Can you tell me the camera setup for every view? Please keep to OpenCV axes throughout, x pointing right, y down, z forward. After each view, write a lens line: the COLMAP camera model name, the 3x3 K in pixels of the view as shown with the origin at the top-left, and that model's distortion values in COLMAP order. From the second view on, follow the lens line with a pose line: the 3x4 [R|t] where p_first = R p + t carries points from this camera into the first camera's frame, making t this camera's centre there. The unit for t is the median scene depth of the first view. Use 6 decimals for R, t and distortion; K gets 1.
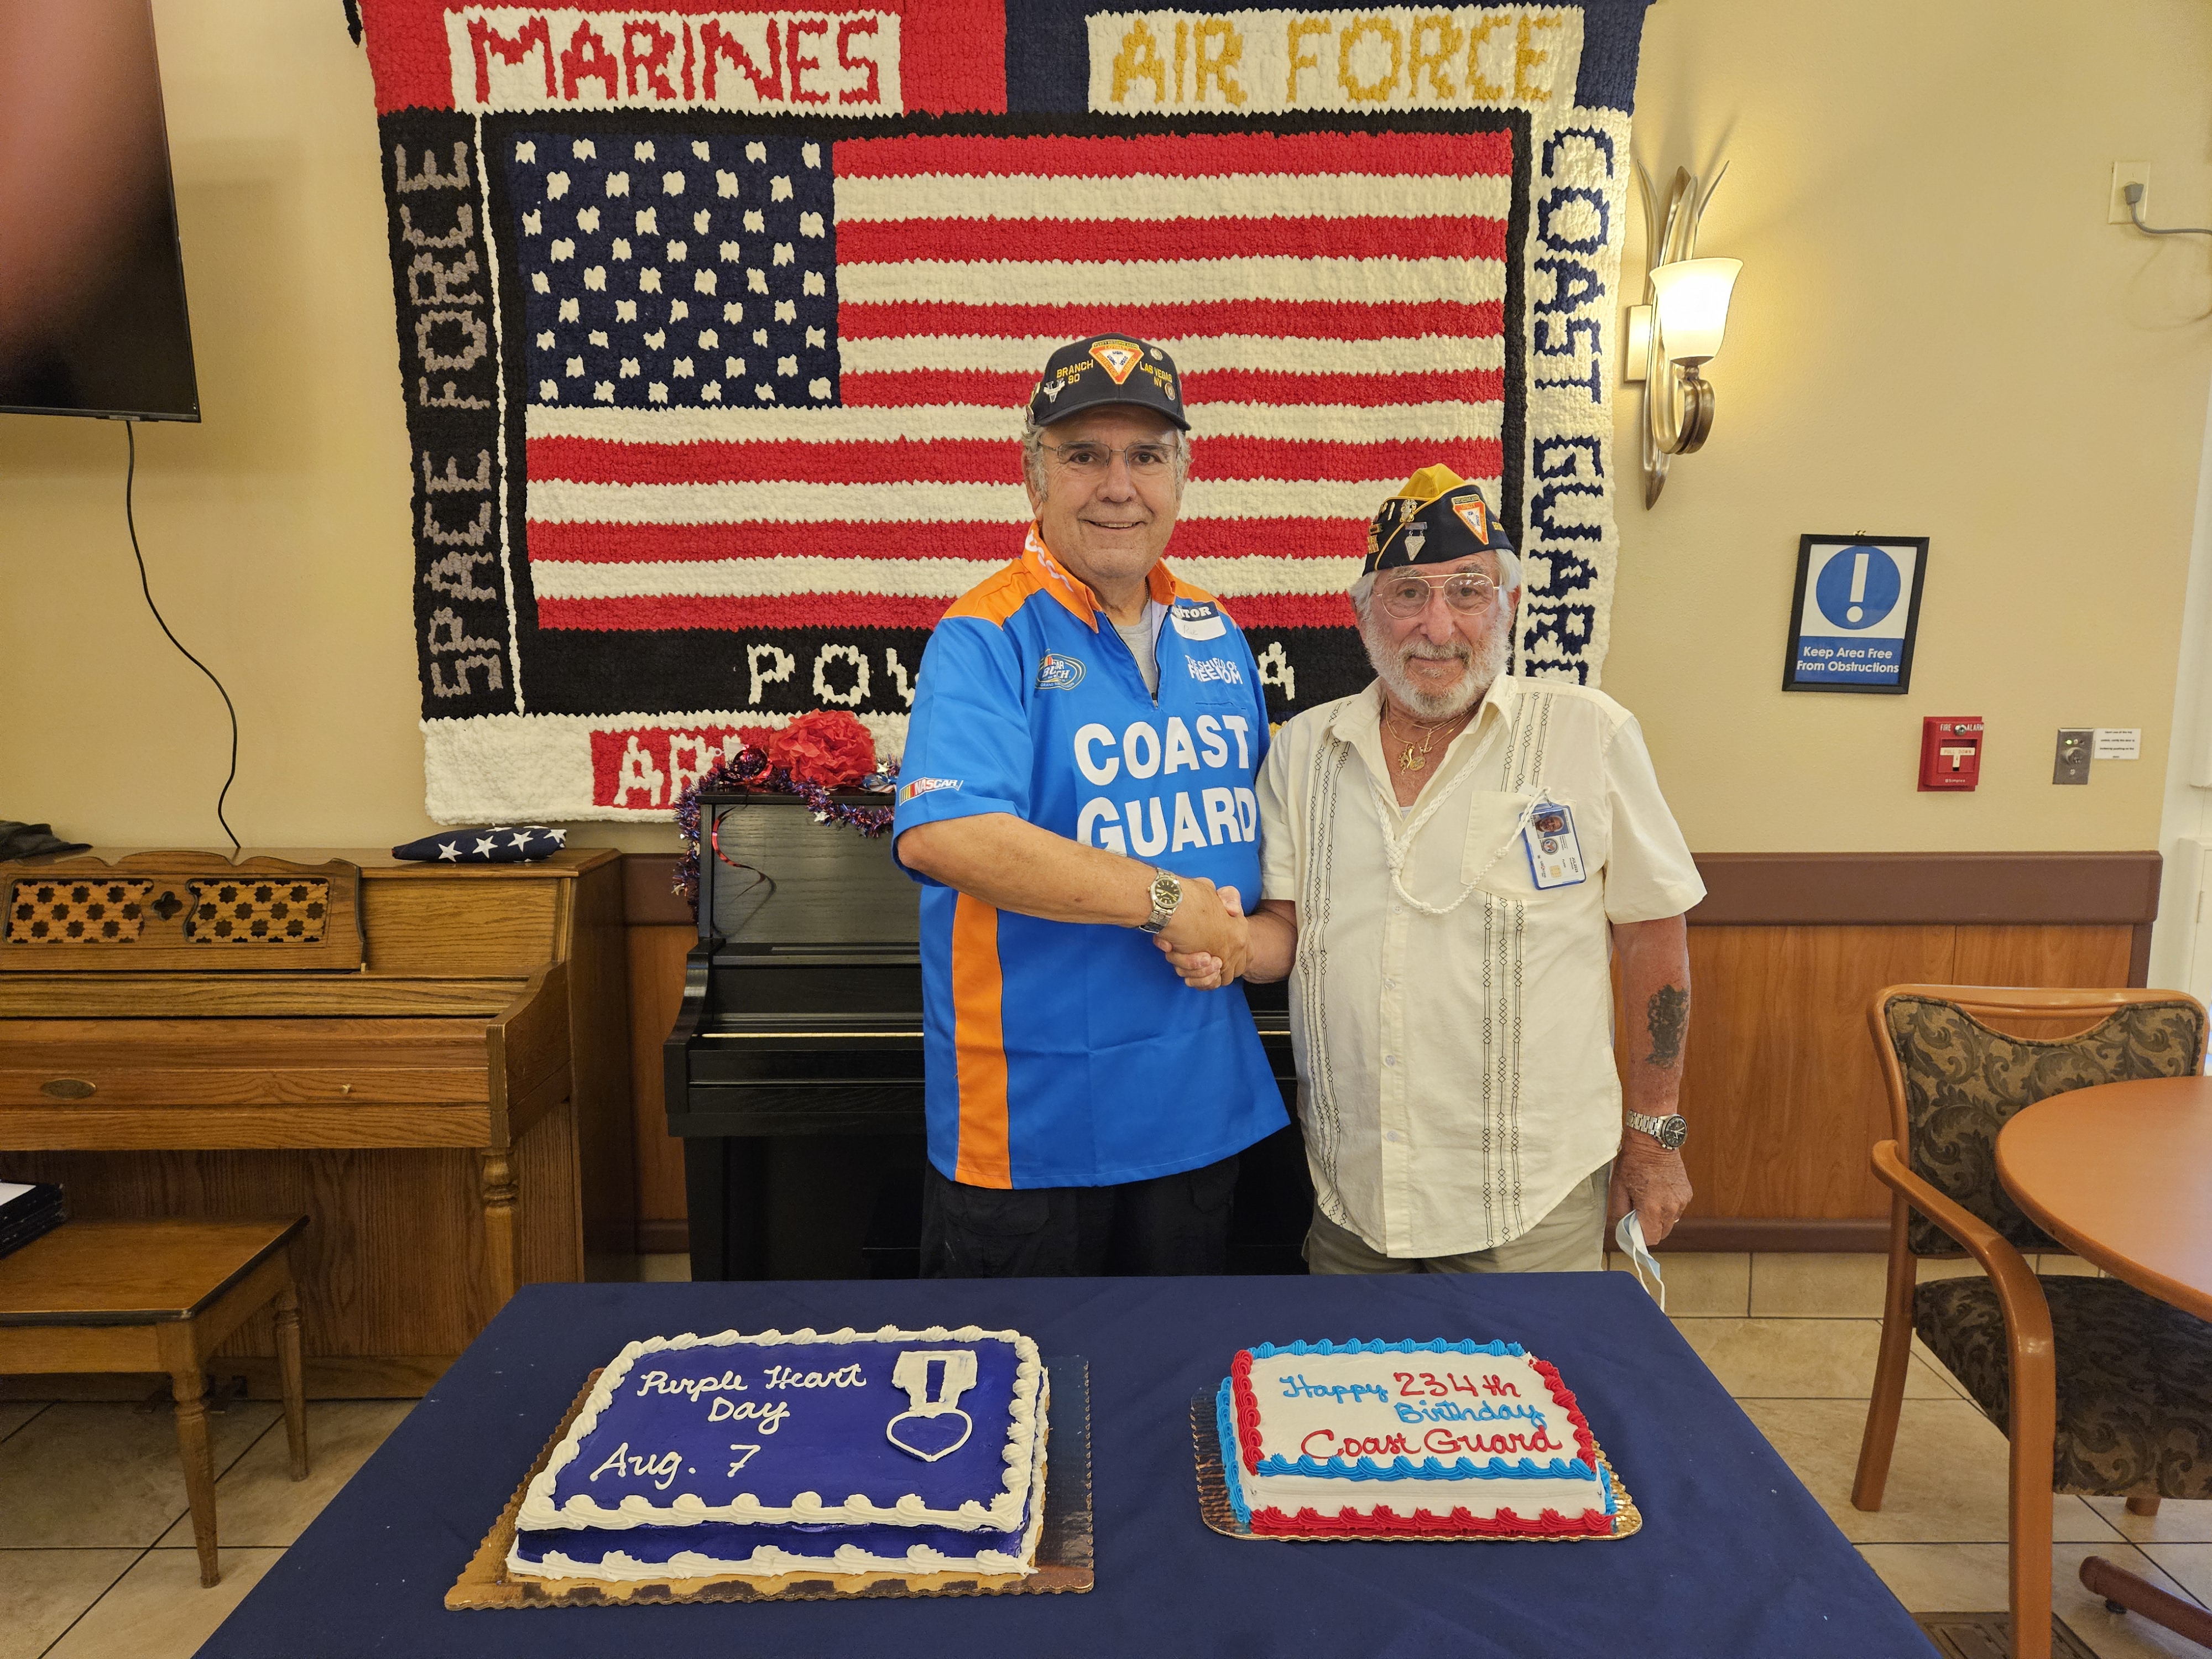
lens RADIAL K [[1473.9, 0, 1095.1], [0, 1473.9, 858.9], [0, 0, 1]] dist [0.079398, -0.069556]
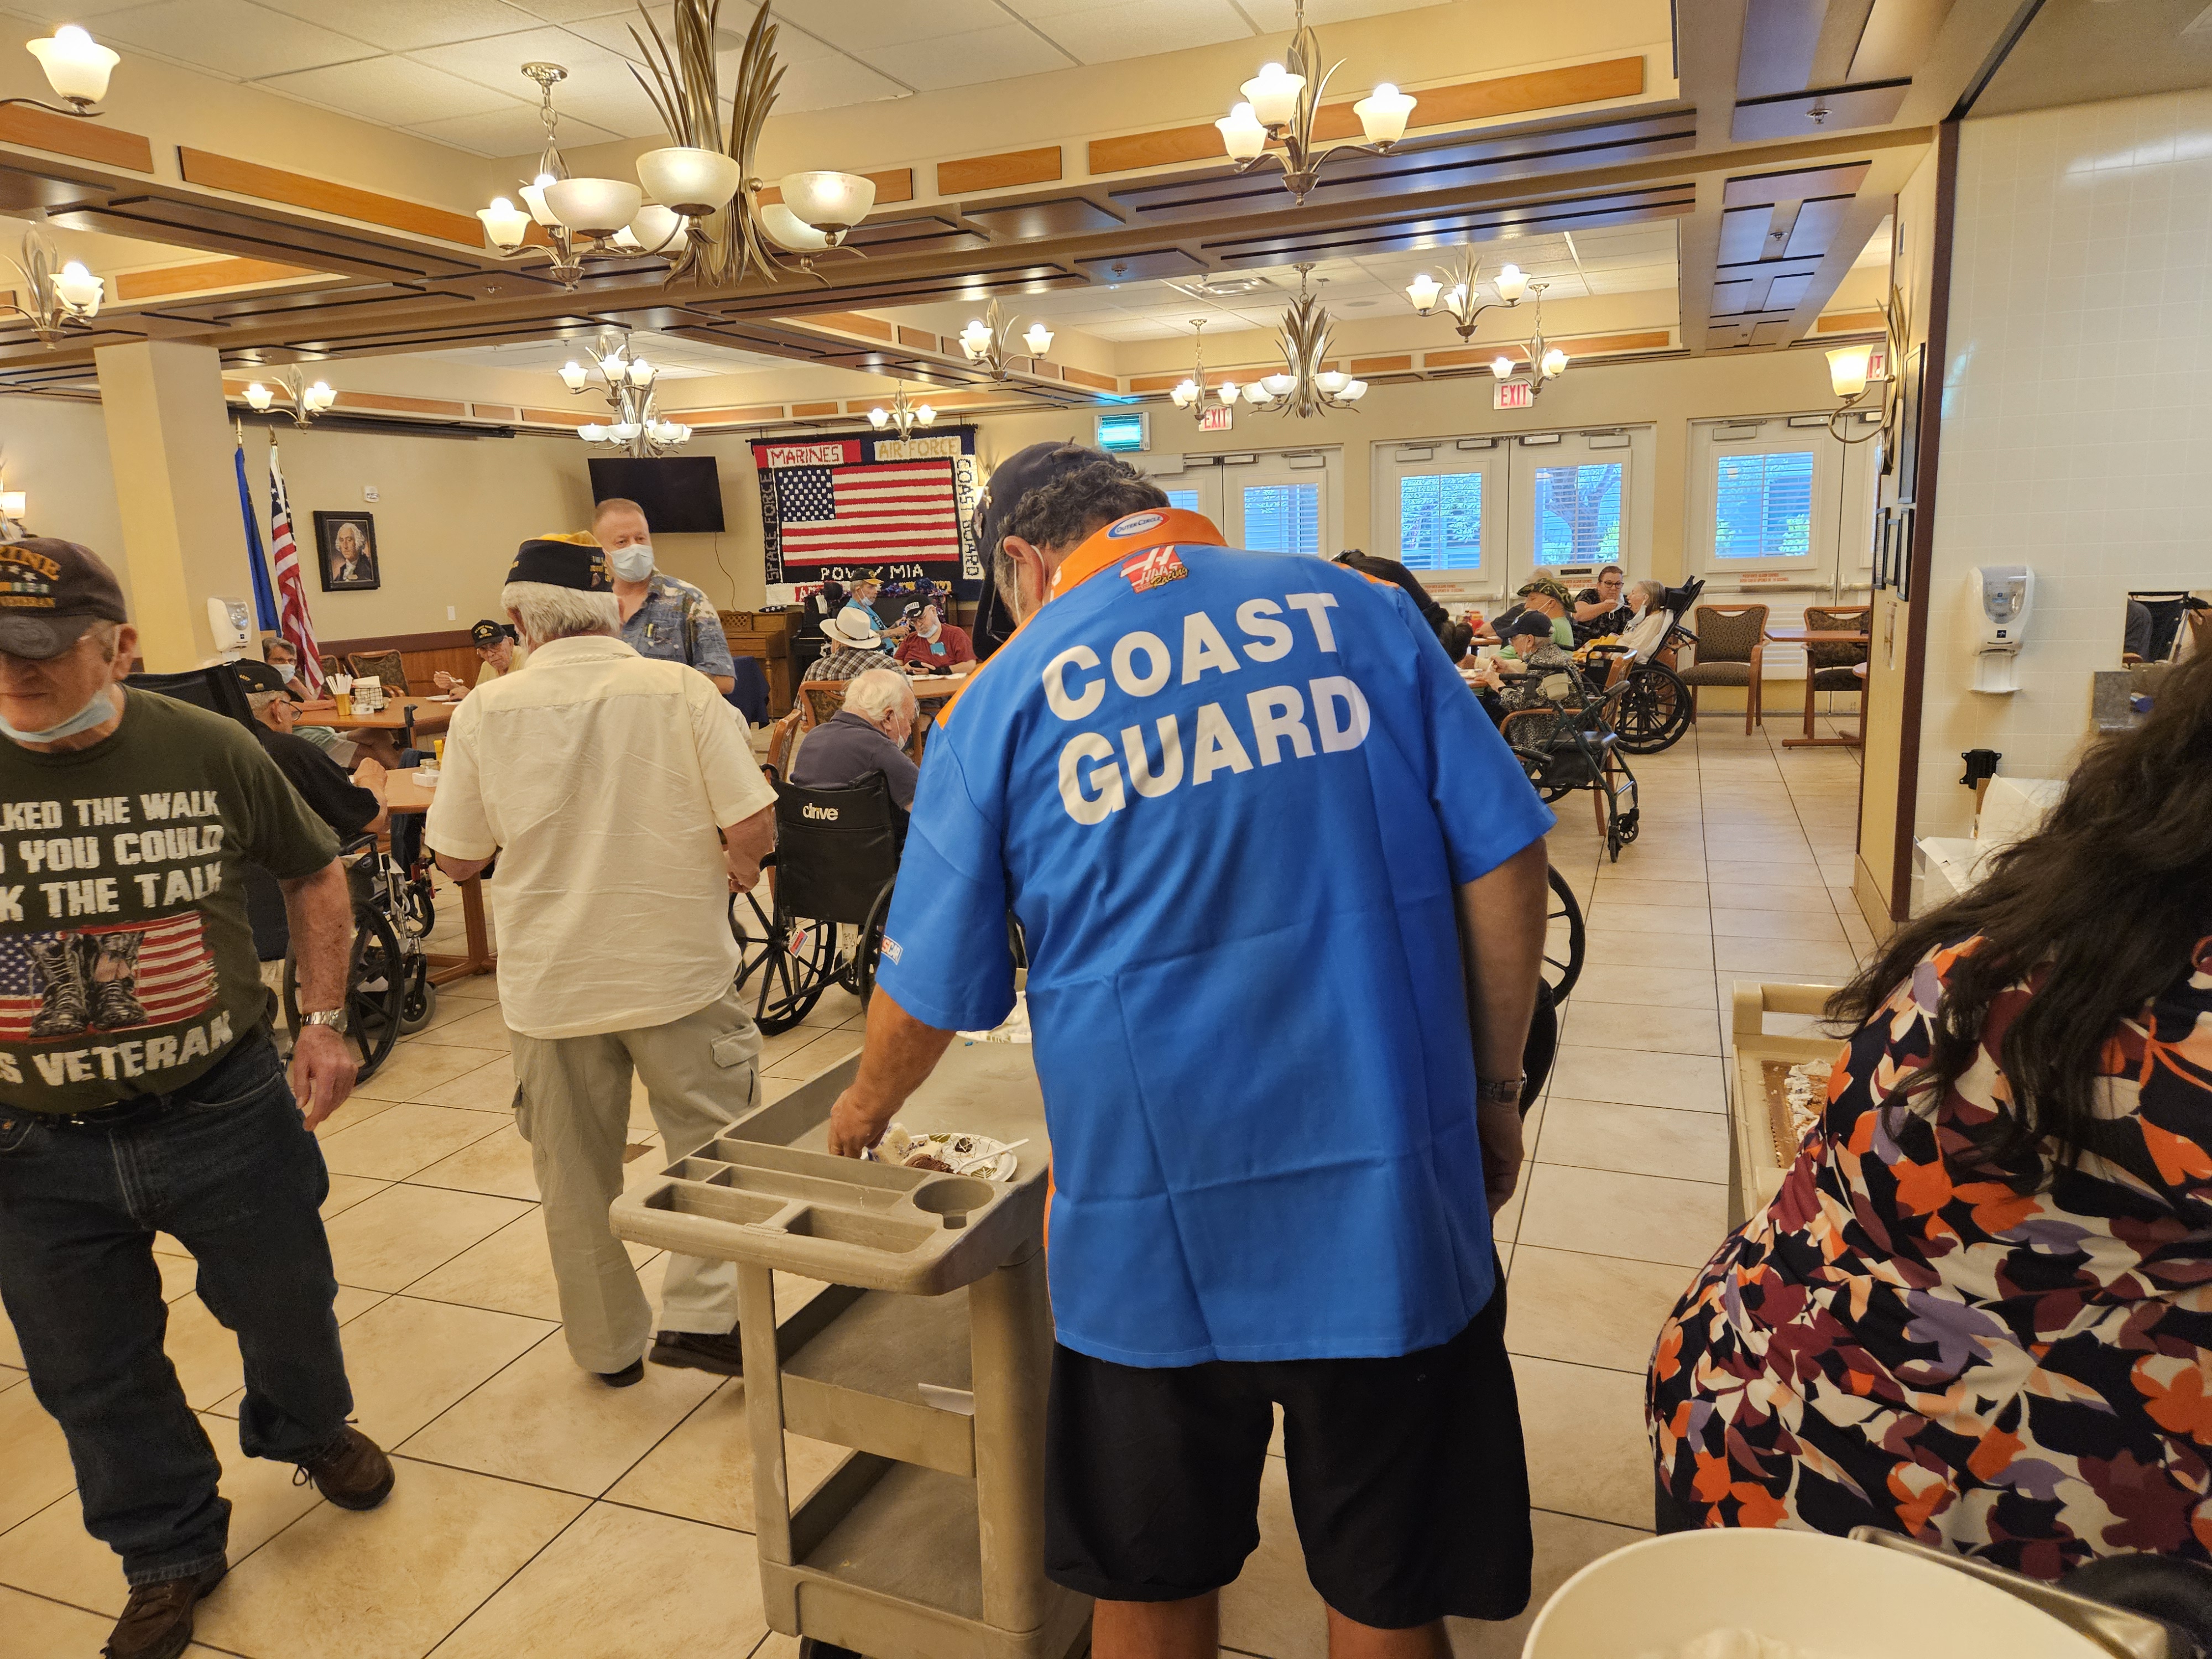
lens RADIAL K [[1473.9, 0, 1104.4], [0, 1473.9, 828.1], [0, 0, 1]] dist [0.079398, -0.069556]
pose [[0.934431, 0.031800, -0.354722, 2.498409], [-0.019865, 0.999109, 0.037237, 0.534078], [0.355591, -0.027749, 0.934230, -3.395969]]
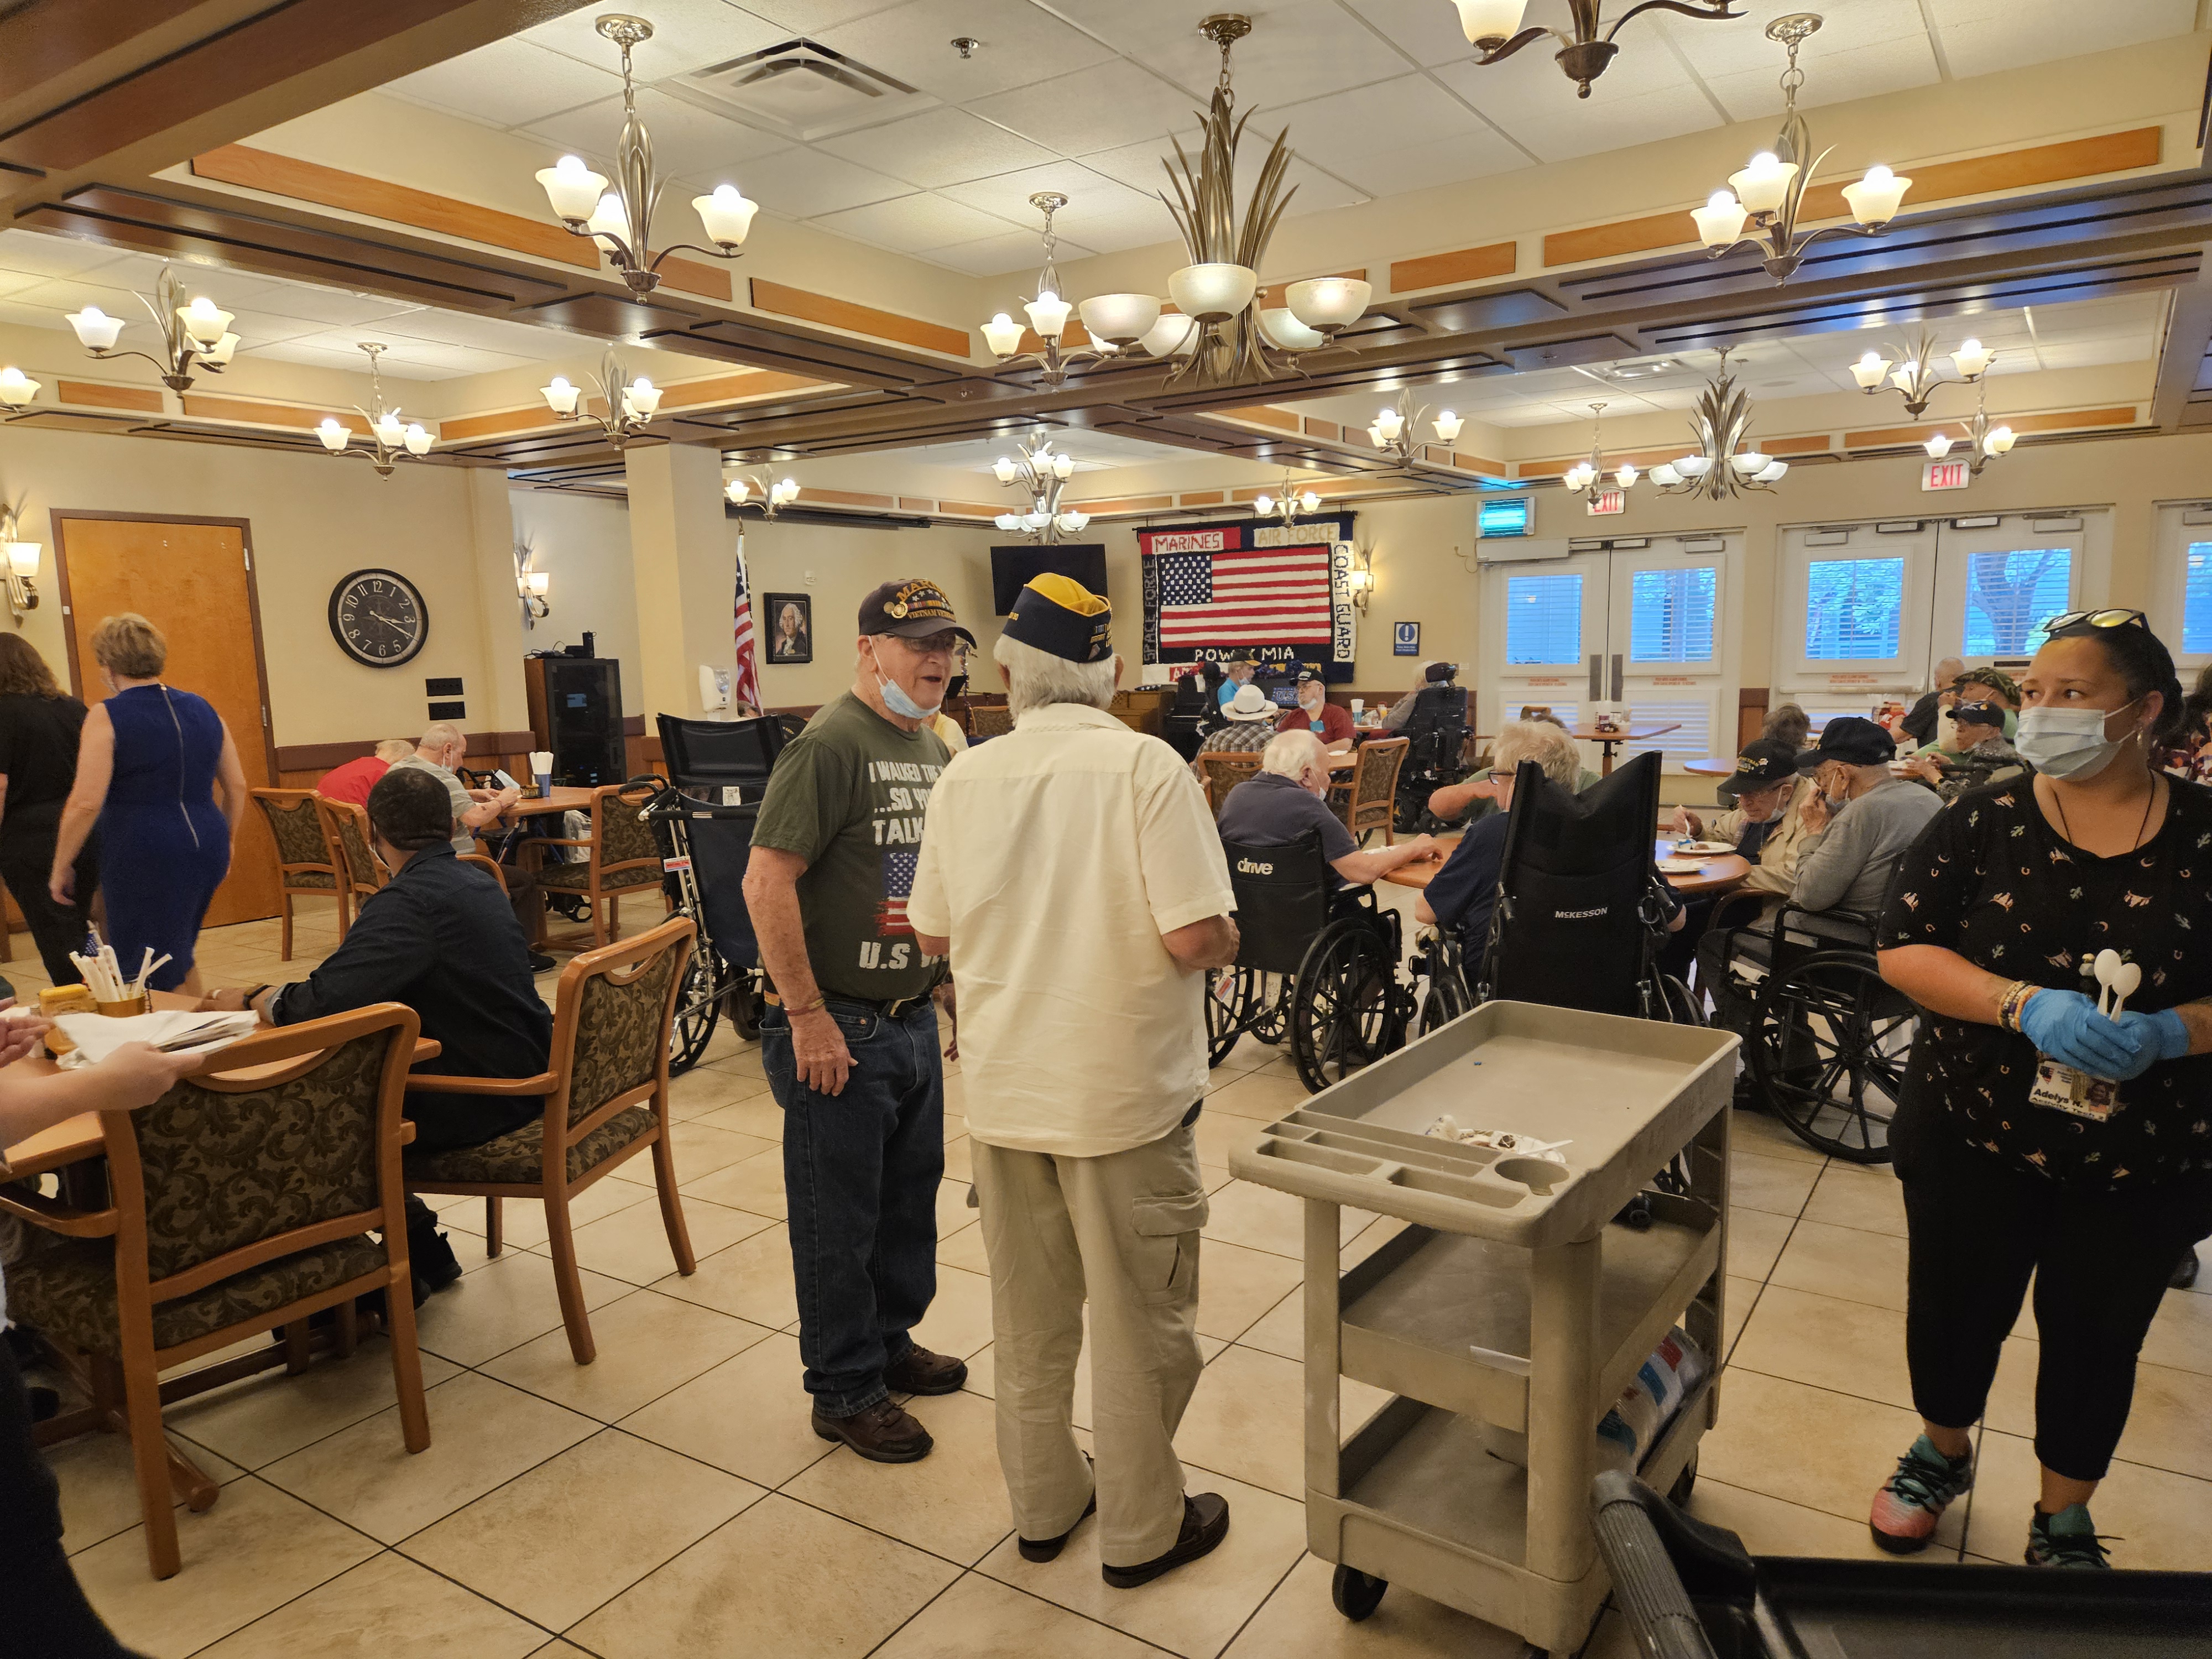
lens RADIAL K [[1473.9, 0, 1106.4], [0, 1473.9, 861.6], [0, 0, 1]] dist [0.079398, -0.069556]
pose [[0.835047, 0.061756, -0.546702, 2.429101], [-0.066785, 0.997710, 0.010693, 0.573492], [0.546111, 0.027582, 0.837259, -3.546398]]
